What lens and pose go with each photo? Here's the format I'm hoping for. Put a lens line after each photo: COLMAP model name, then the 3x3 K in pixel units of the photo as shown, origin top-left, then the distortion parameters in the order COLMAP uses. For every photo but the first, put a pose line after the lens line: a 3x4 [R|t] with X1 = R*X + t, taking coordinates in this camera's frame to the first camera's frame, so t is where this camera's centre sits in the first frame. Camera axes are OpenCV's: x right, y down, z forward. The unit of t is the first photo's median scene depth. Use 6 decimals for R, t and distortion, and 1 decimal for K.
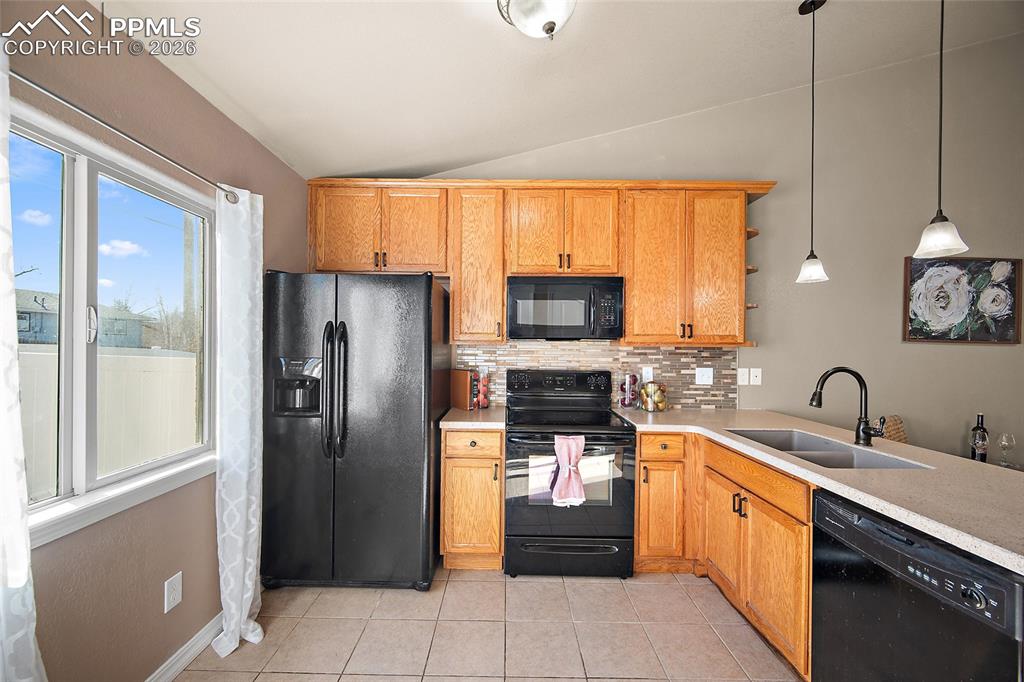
lens RADIAL K [[400.7, 0, 505.6], [0, 400.7, 347.4], [0, 0, 1]] dist [-0.000609, -0.001309]
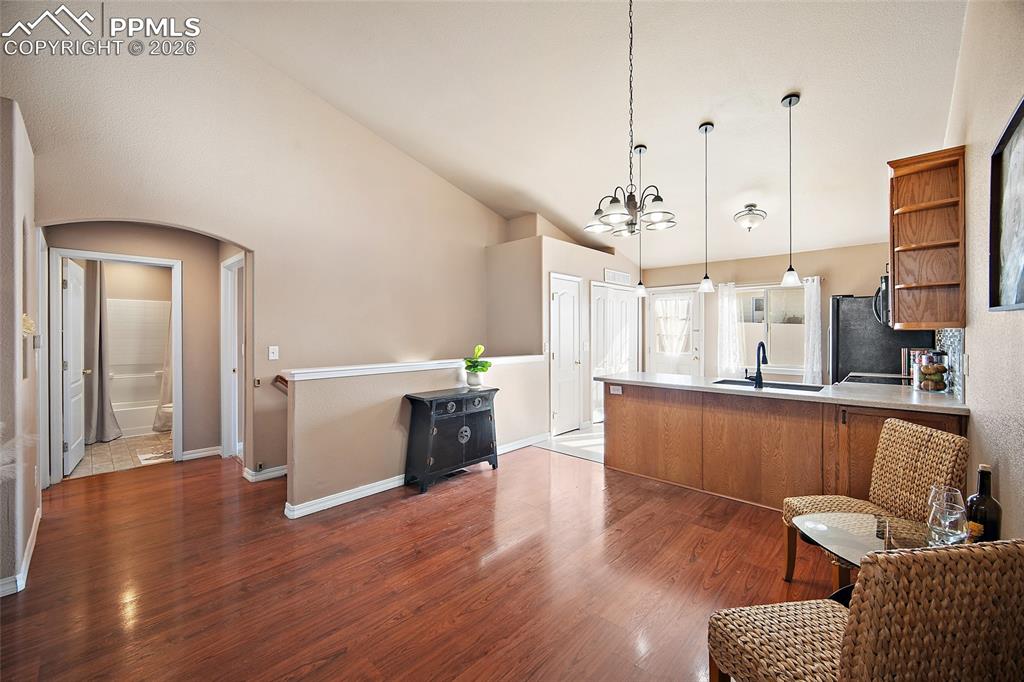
lens RADIAL K [[400.7, 0, 515.9], [0, 400.7, 333.4], [0, 0, 1]] dist [-0.000609, -0.001309]
pose [[-0.675625, -0.007152, -0.737211, 1.997764], [-0.004585, 0.999974, -0.005499, 0.021650], [0.737231, -0.000336, -0.675640, 0.977155]]
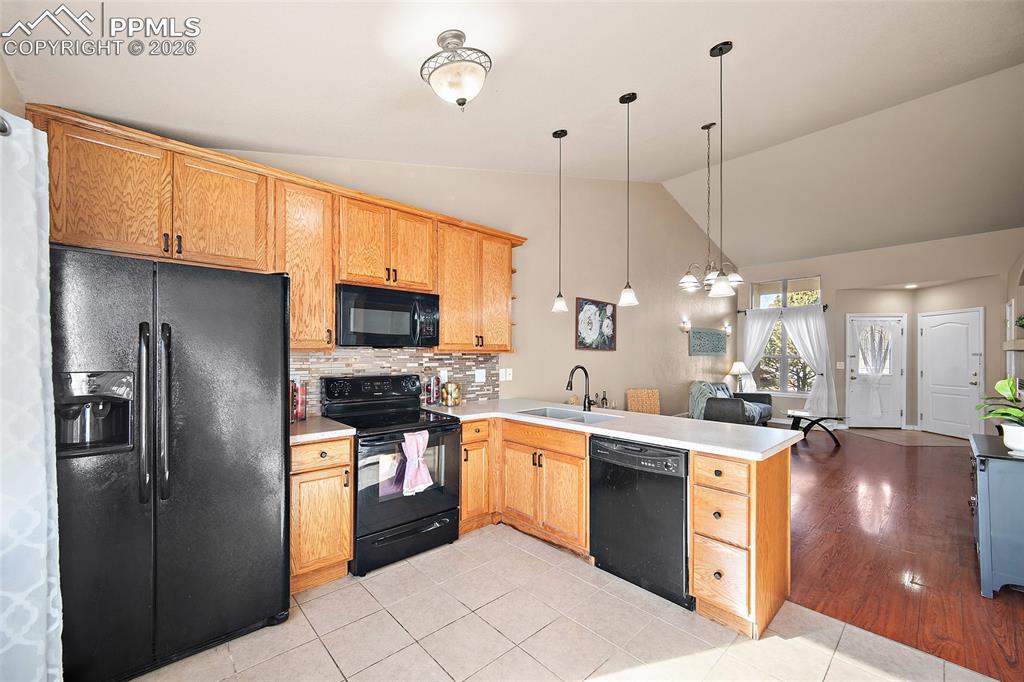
lens RADIAL K [[400.7, 0, 503.9], [0, 400.7, 352.7], [0, 0, 1]] dist [-0.000609, -0.001309]
pose [[0.738581, -0.004349, 0.674150, -0.361108], [0.003953, 0.999990, 0.002121, -0.005484], [-0.674153, 0.001098, 0.738591, -0.011688]]
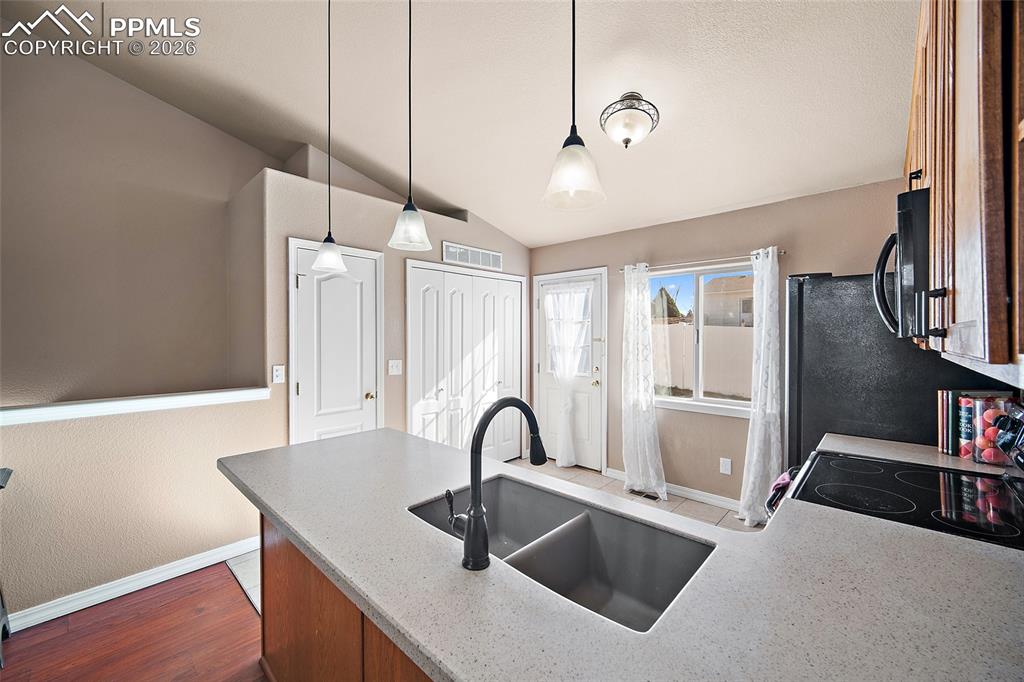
lens RADIAL K [[400.7, 0, 511.9], [0, 400.7, 338.2], [0, 0, 1]] dist [-0.000609, -0.001309]
pose [[-0.675962, -0.003669, -0.736928, 0.858490], [-0.006676, 0.999977, 0.001145, -0.019833], [0.736907, 0.005694, -0.675971, 0.957641]]
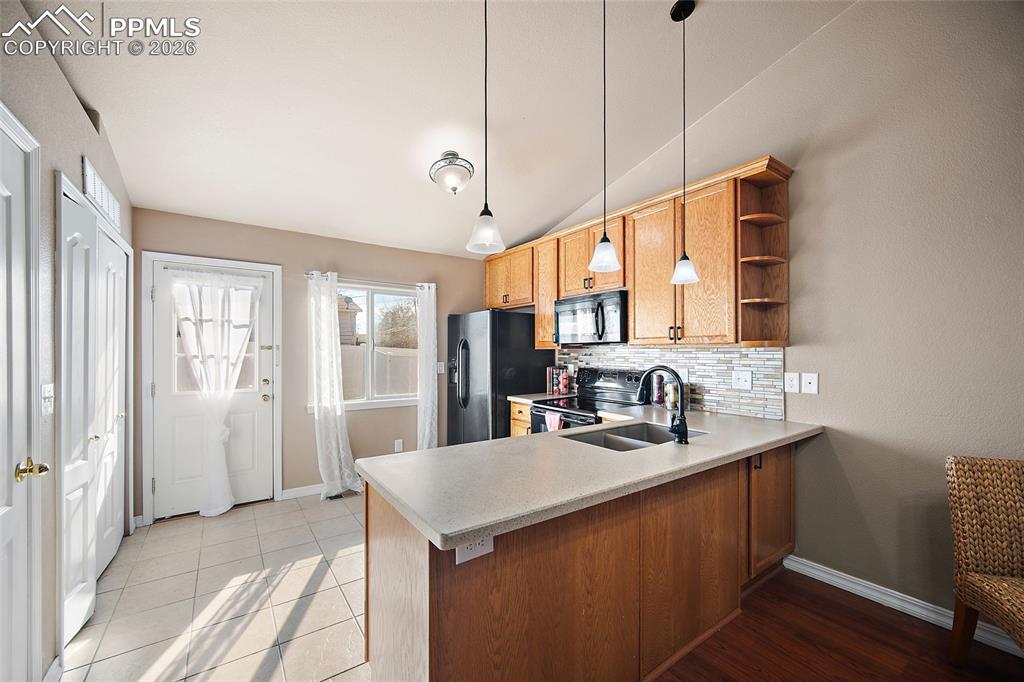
lens RADIAL K [[400.7, 0, 500.0], [0, 400.7, 352.9], [0, 0, 1]] dist [-0.000609, -0.001309]
pose [[0.574846, -0.007297, -0.818229, 1.031479], [0.004774, 0.999973, -0.005564, 0.014541], [0.818248, -0.000707, 0.574865, 0.022647]]
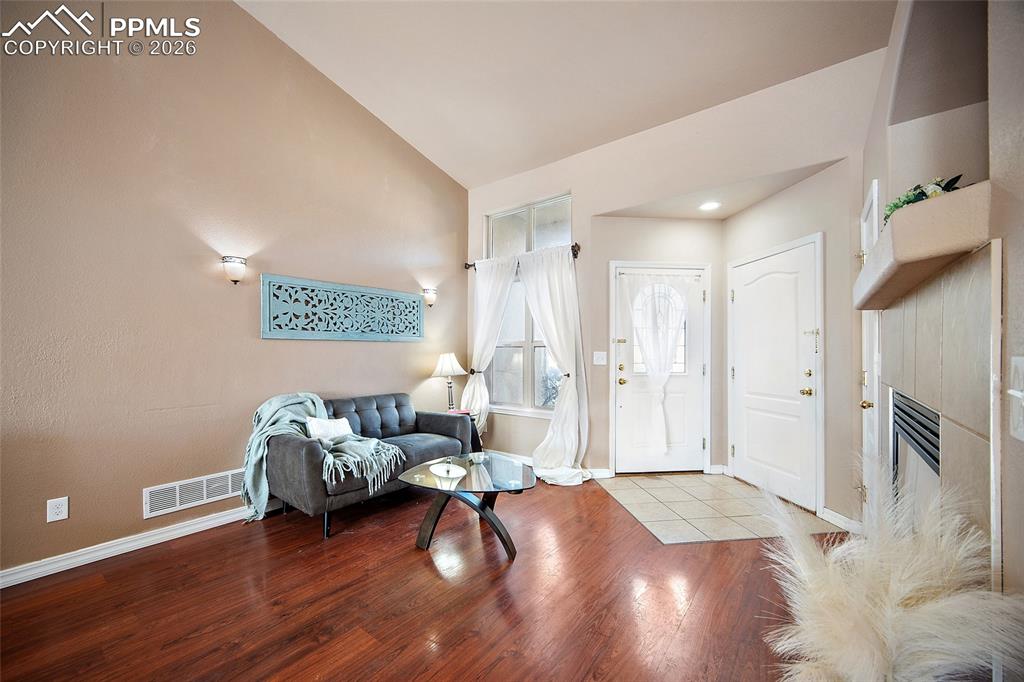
lens RADIAL K [[400.7, 0, 510.3], [0, 400.7, 349.2], [0, 0, 1]] dist [-0.000609, -0.001309]
pose [[0.609075, -0.003375, 0.793106, 1.805218], [0.007708, 0.999969, -0.001665, 0.063283], [-0.793076, 0.007127, 0.609082, -0.163397]]
